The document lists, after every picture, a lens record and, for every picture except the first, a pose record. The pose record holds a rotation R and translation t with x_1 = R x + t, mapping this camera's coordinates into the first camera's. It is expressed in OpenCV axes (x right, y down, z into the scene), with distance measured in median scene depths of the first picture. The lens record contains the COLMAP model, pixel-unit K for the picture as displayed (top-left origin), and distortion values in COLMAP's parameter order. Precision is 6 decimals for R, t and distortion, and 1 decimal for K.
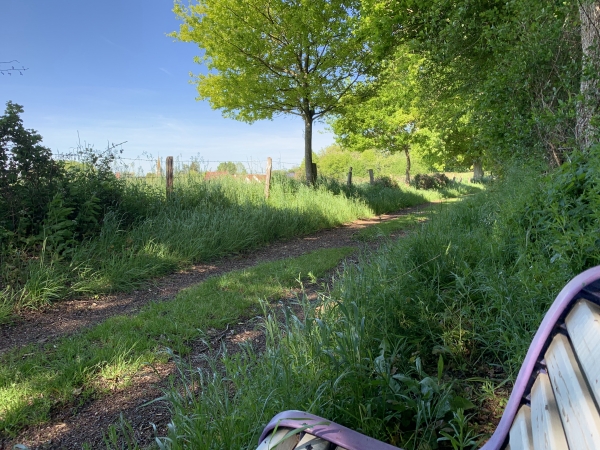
lens RADIAL K [[466.0, 0, 300.0], [0, 466.0, 225.0], [0, 0, 1]] dist [0.114417, 0.000094]
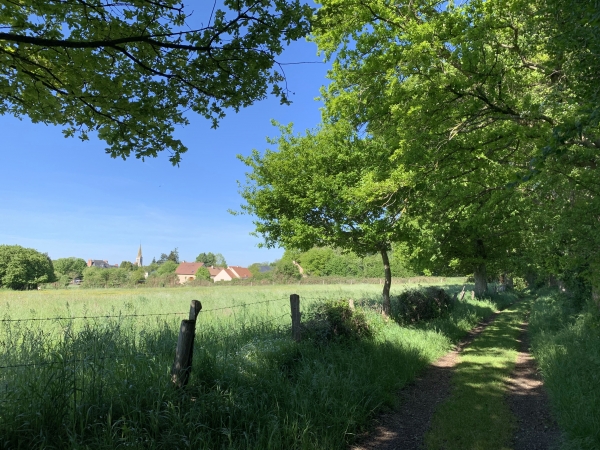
lens RADIAL K [[466.0, 0, 300.0], [0, 466.0, 225.0], [0, 0, 1]] dist [0.114417, 0.000094]
pose [[0.998670, 0.044139, 0.026647, 0.113496], [-0.037967, 0.979238, -0.199124, -0.077424], [-0.034883, 0.197848, 0.979612, 0.463978]]
